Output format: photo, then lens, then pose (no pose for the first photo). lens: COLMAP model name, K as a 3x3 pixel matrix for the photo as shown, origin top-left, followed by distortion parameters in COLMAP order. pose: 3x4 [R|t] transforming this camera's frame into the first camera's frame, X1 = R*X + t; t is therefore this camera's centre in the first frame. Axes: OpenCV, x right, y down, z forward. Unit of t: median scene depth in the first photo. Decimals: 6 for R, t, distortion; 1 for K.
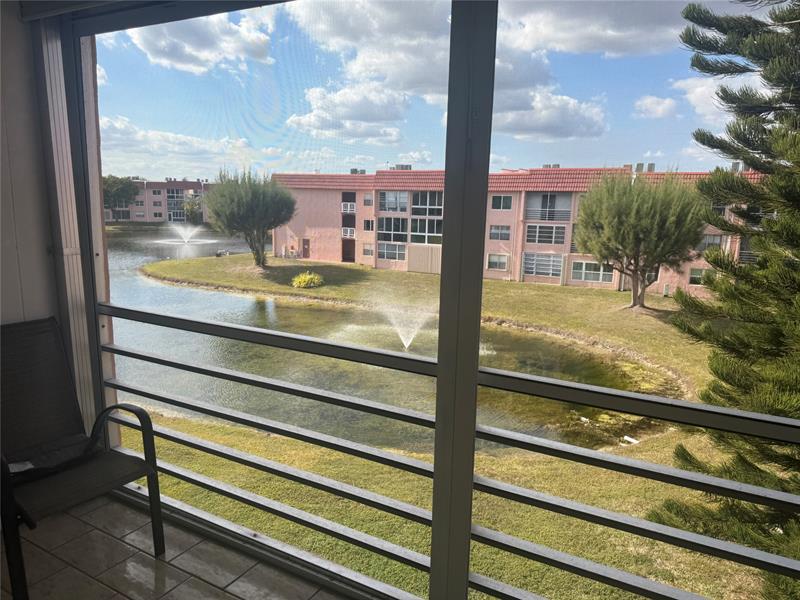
lens RADIAL K [[561.4, 0, 402.6], [0, 561.4, 301.0], [0, 0, 1]] dist [0.101333, -0.138966]
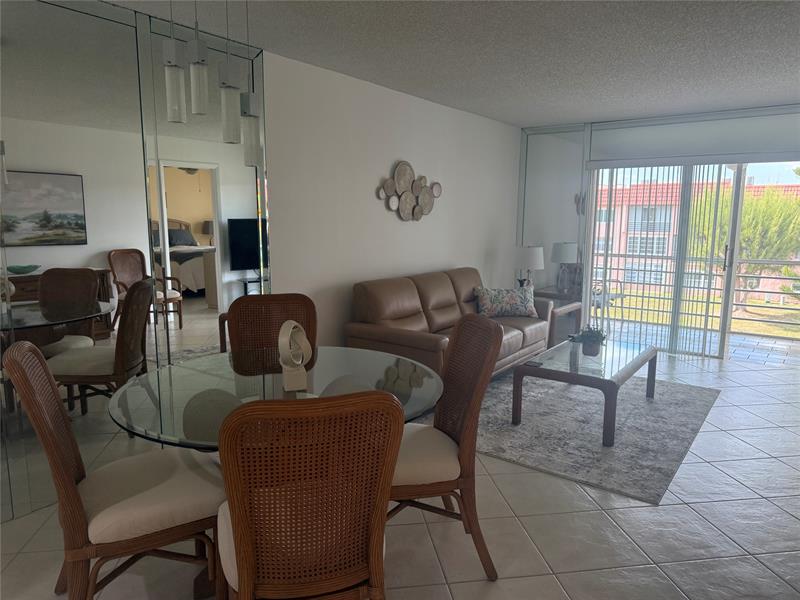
lens RADIAL K [[572.6, 0, 400.0], [0, 572.6, 300.0], [0, 0, 1]] dist [0.002001, 0.001475]
pose [[0.991063, 0.001087, -0.133392, -0.067203], [-0.005255, 0.999509, -0.030898, 0.022172], [0.133293, 0.031323, 0.990582, -0.132295]]
